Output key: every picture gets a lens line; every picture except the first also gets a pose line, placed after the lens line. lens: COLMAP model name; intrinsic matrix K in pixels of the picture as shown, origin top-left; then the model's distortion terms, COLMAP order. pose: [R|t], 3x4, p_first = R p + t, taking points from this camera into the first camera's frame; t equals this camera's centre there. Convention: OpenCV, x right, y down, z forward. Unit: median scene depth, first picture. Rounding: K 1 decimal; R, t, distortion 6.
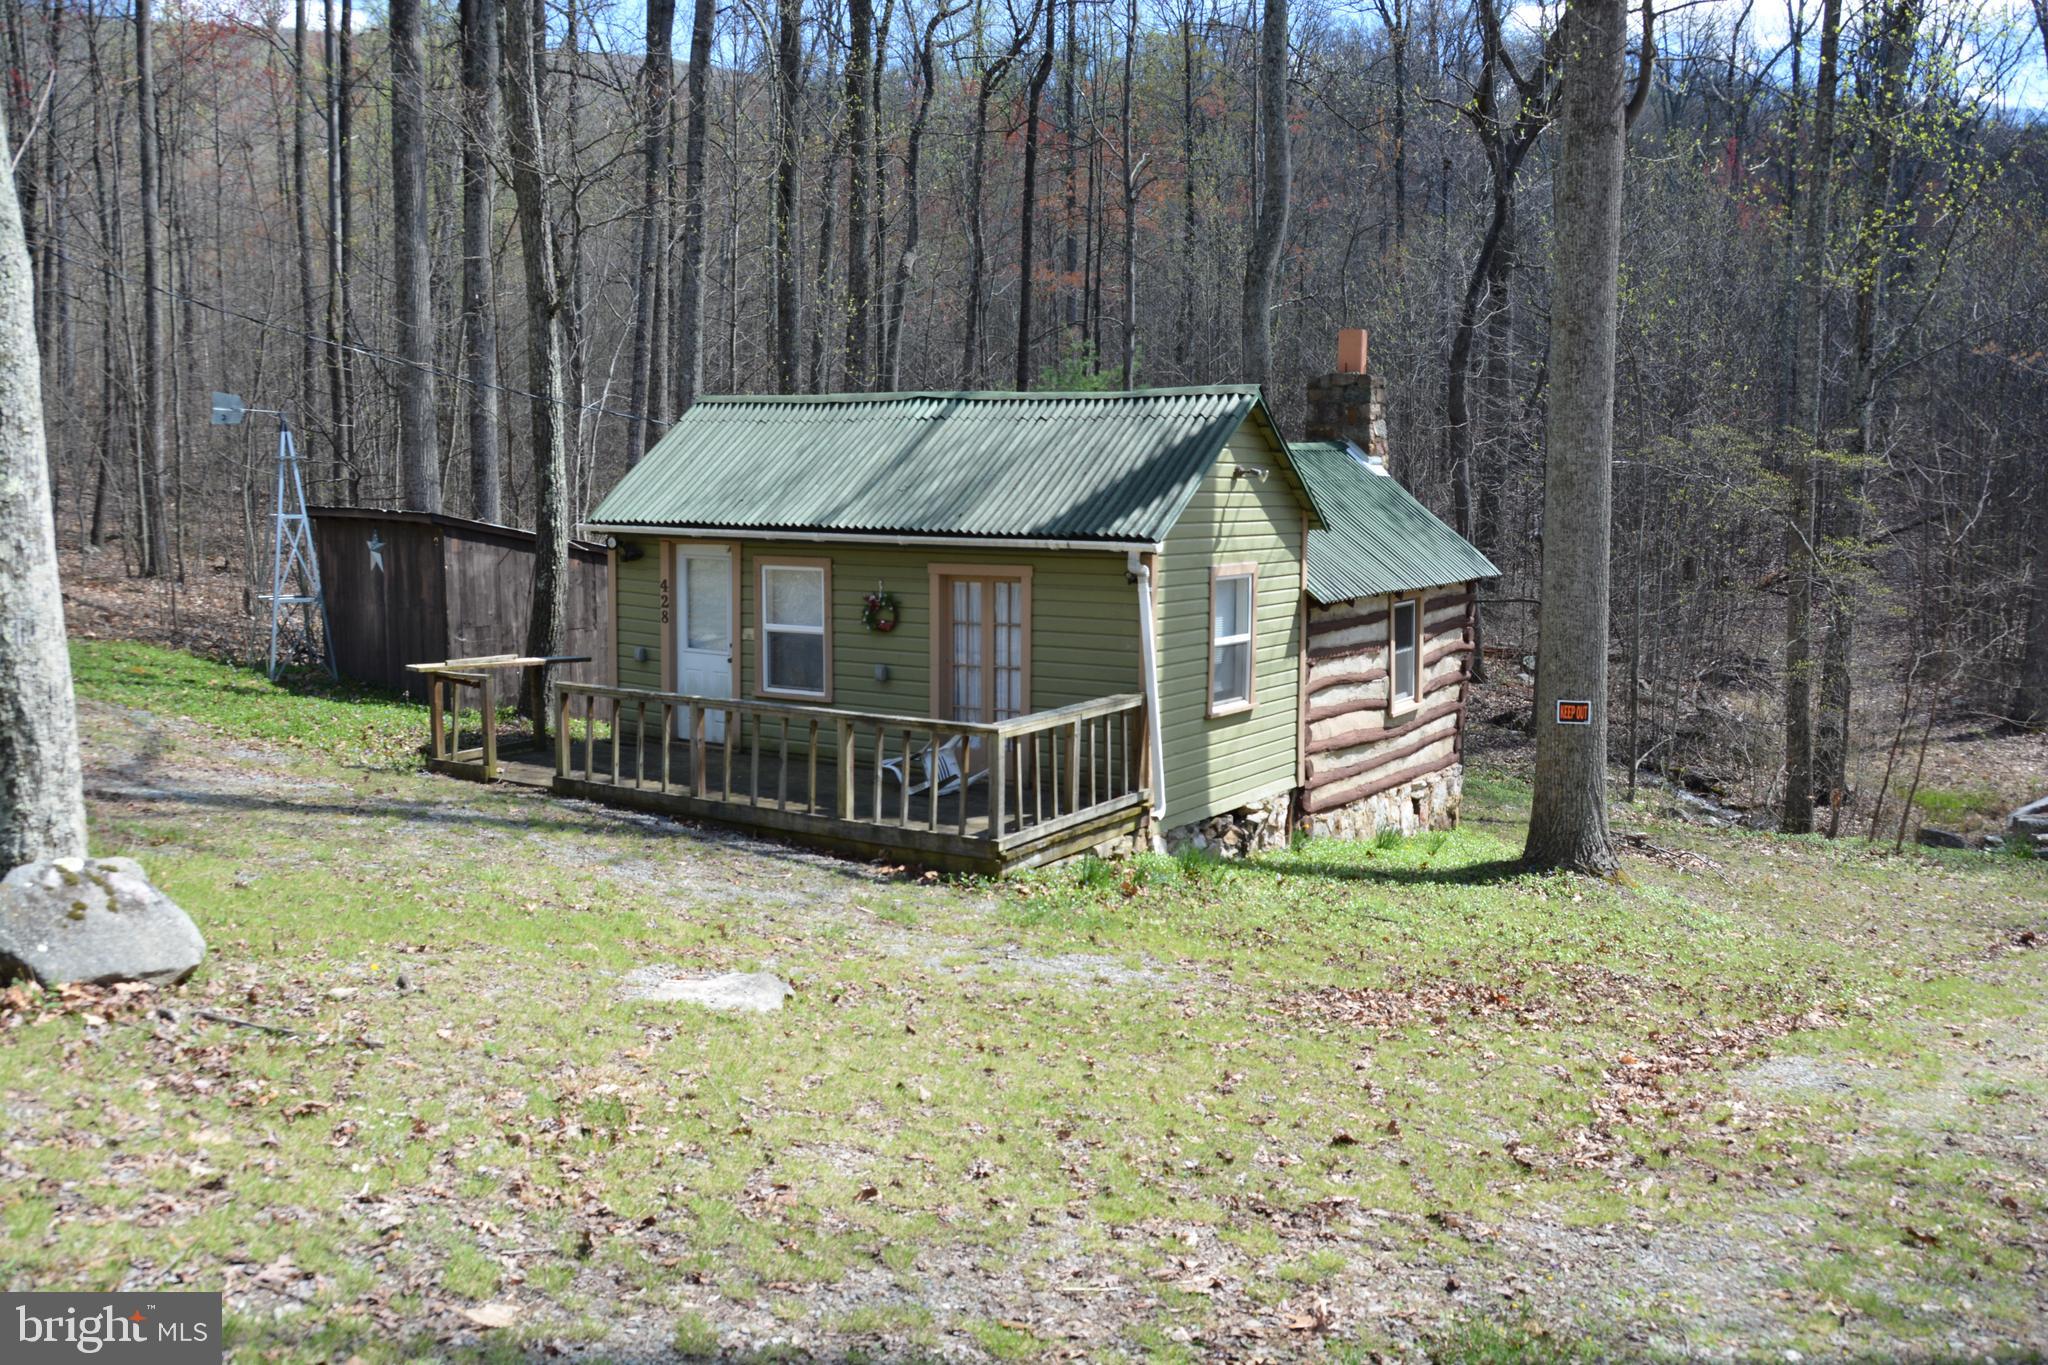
lens RADIAL K [[1676.4, 0, 1024.0], [0, 1676.4, 682.5], [0, 0, 1]] dist [-0.095478, 0.000450]
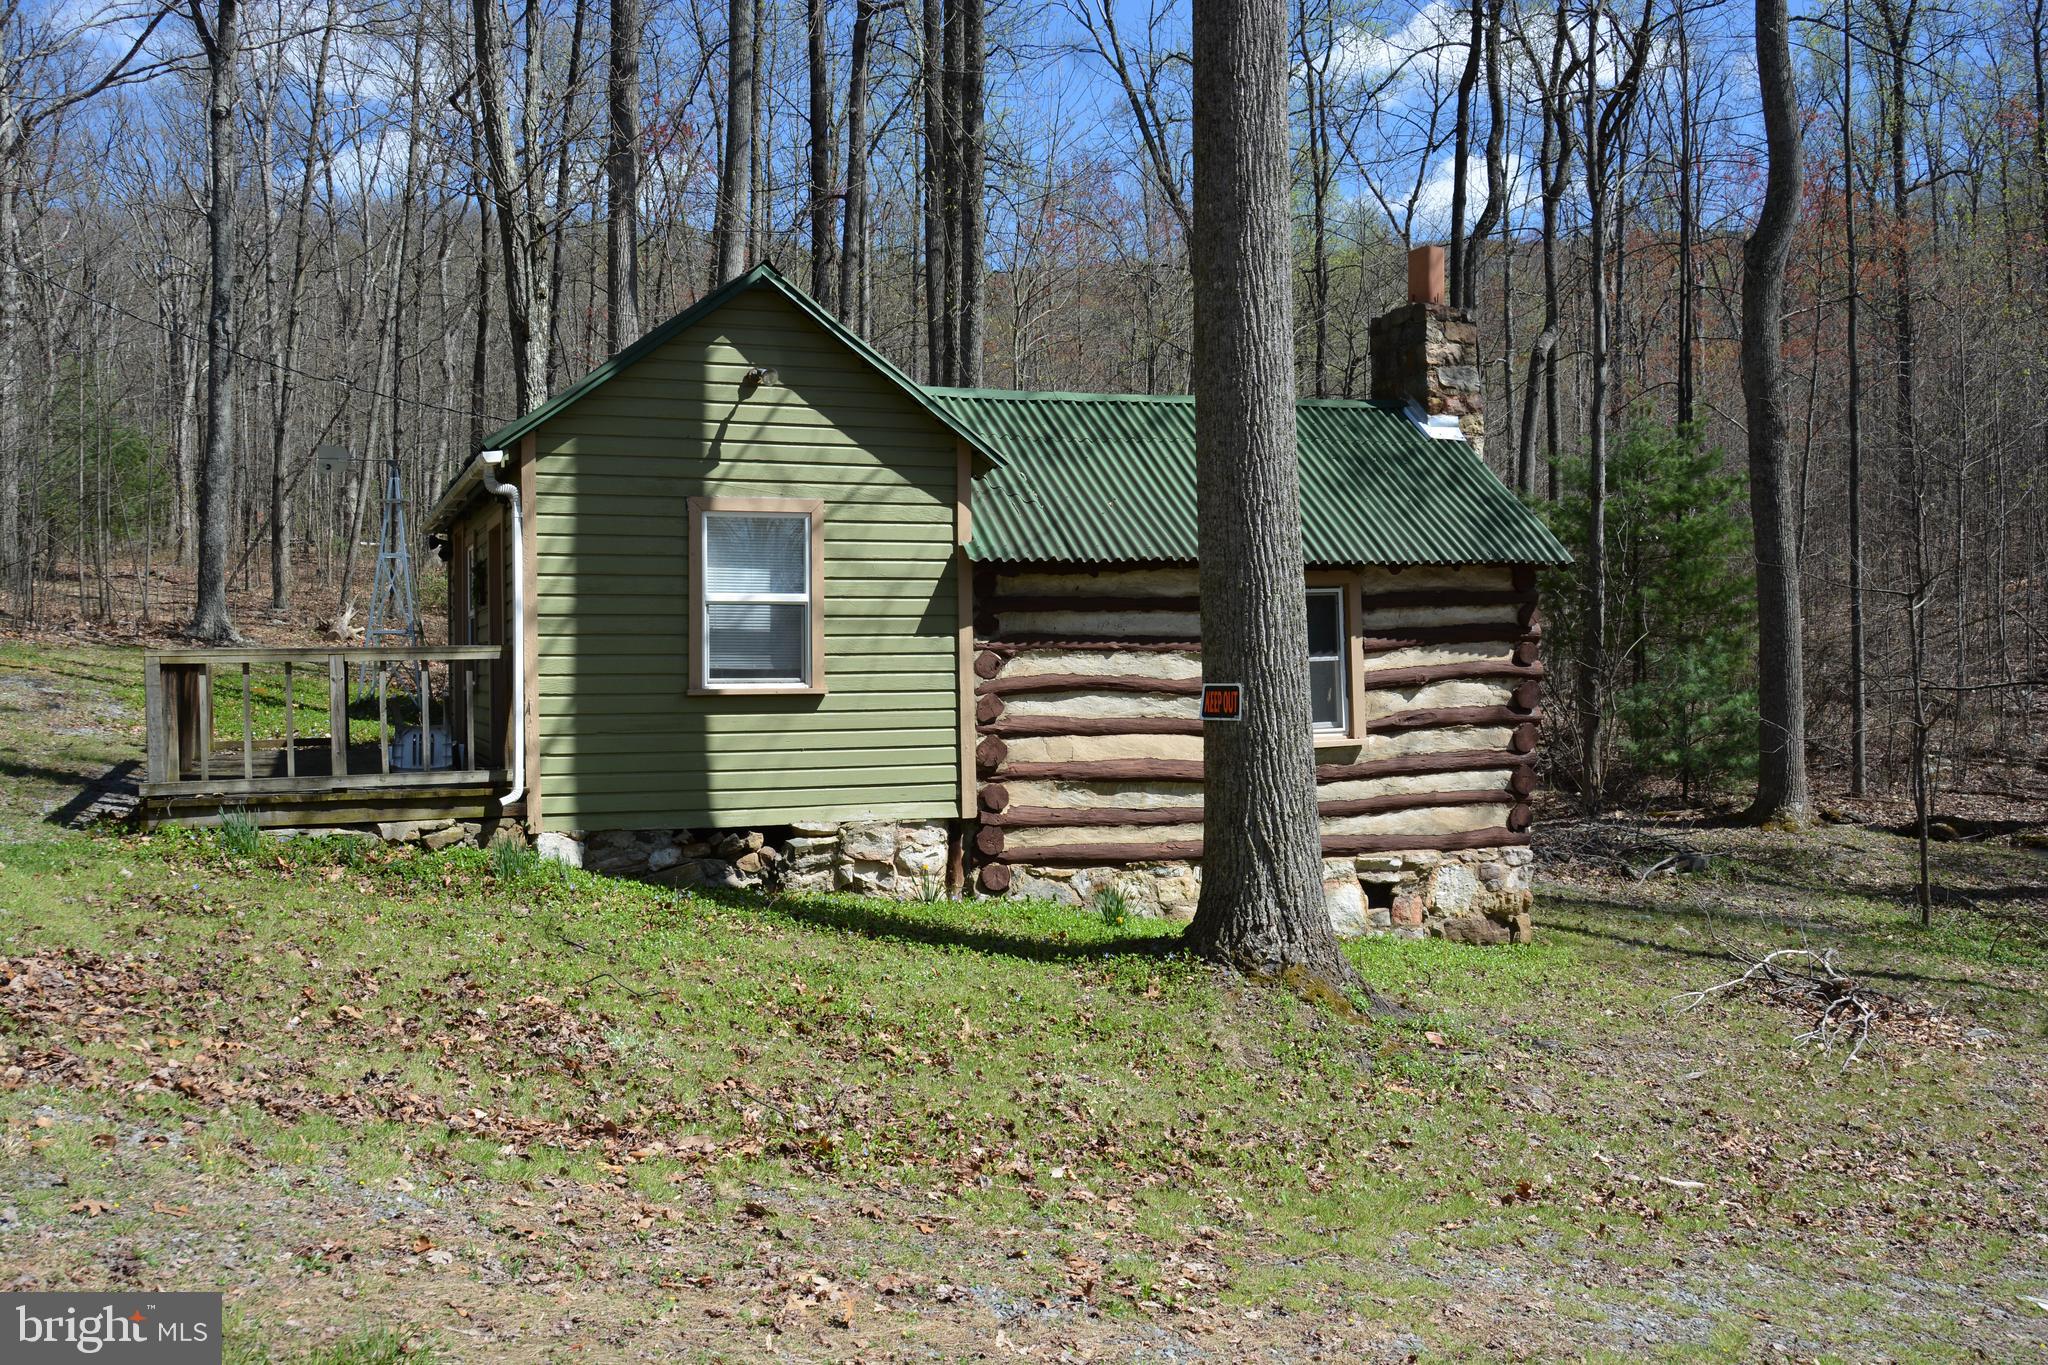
lens RADIAL K [[1673.7, 0, 1024.0], [0, 1673.7, 682.5], [0, 0, 1]] dist [-0.134249, 0.120377]
pose [[0.818180, -0.007368, -0.574915, 0.608569], [-0.054714, 0.994382, -0.090608, 0.068833], [0.572353, 0.105590, 0.813180, 0.427356]]
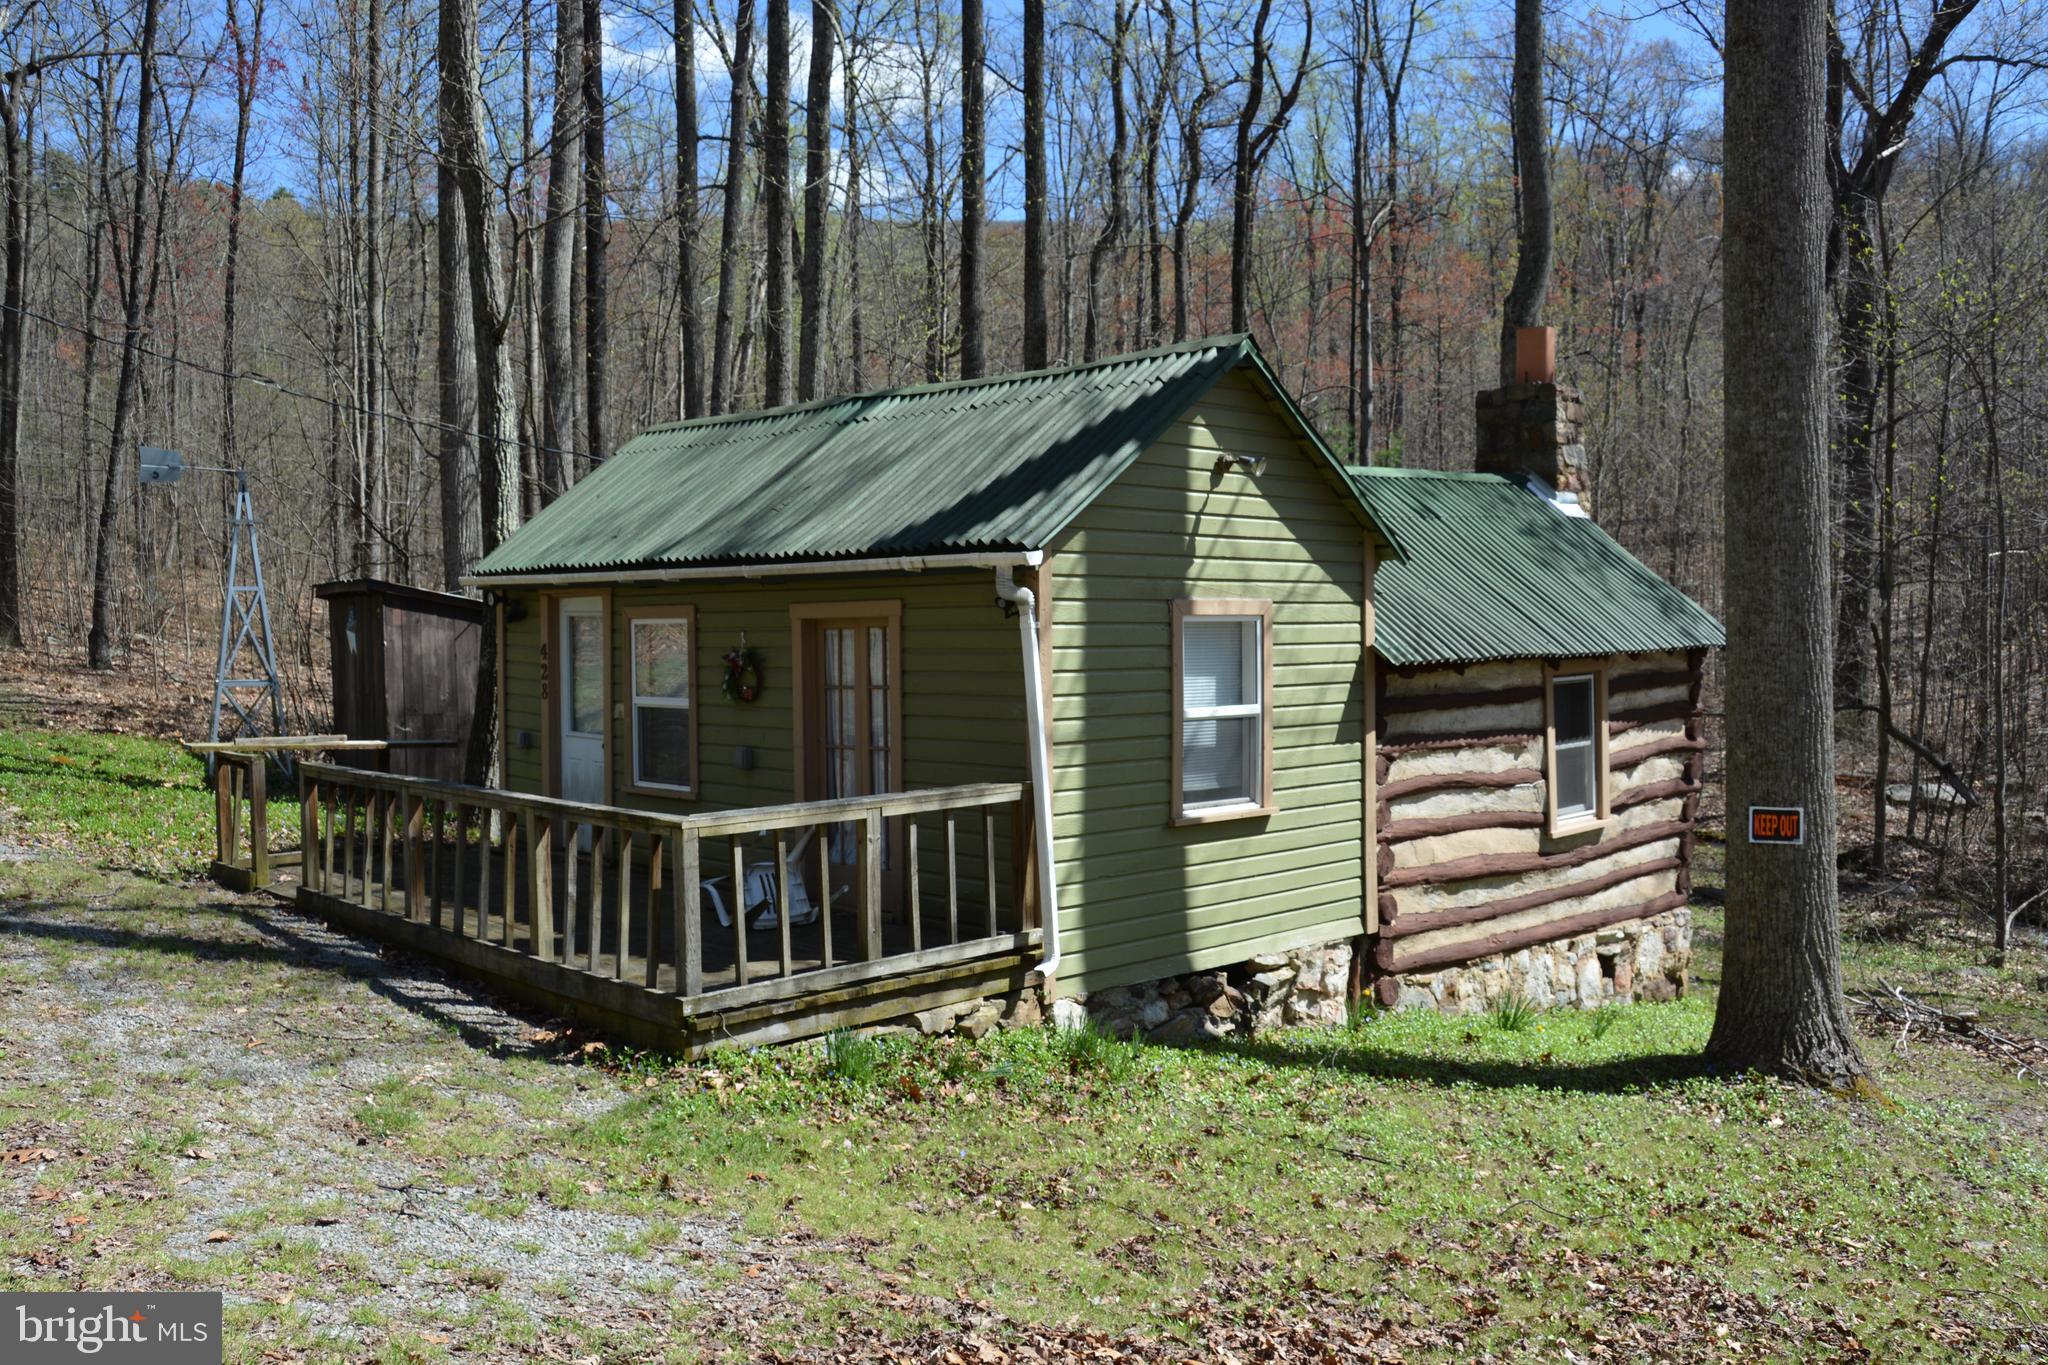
lens RADIAL K [[1673.7, 0, 1024.0], [0, 1673.7, 682.5], [0, 0, 1]] dist [-0.134249, 0.120377]
pose [[0.972412, -0.006247, -0.233188, 0.189114], [-0.013664, 0.996400, -0.083670, 0.018906], [0.232871, 0.084548, 0.968826, 0.304341]]
